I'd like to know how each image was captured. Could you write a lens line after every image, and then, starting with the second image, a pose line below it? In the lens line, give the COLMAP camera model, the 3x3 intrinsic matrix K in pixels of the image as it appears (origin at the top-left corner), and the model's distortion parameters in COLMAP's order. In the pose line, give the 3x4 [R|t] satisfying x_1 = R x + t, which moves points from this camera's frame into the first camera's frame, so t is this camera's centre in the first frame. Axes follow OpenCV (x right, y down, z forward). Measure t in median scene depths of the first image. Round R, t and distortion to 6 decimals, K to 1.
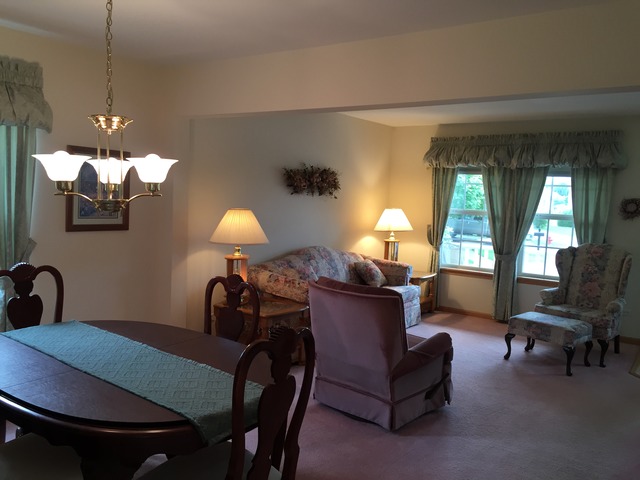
lens RADIAL K [[543.5, 0, 320.0], [0, 543.5, 240.0], [0, 0, 1]] dist [0.004532, -0.005448]
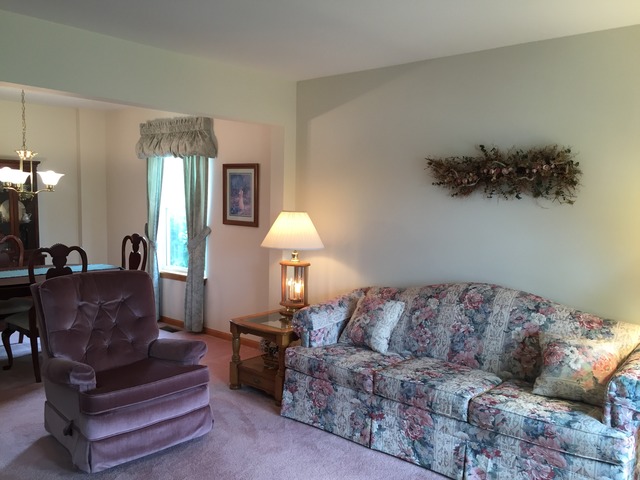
lens RADIAL K [[543.5, 0, 320.0], [0, 543.5, 240.0], [0, 0, 1]] dist [0.004532, -0.005448]
pose [[-0.123233, 0.024277, -0.992081, 0.855452], [-0.118752, 0.992157, 0.039030, -0.054601], [0.985247, 0.122621, -0.119383, 1.297065]]
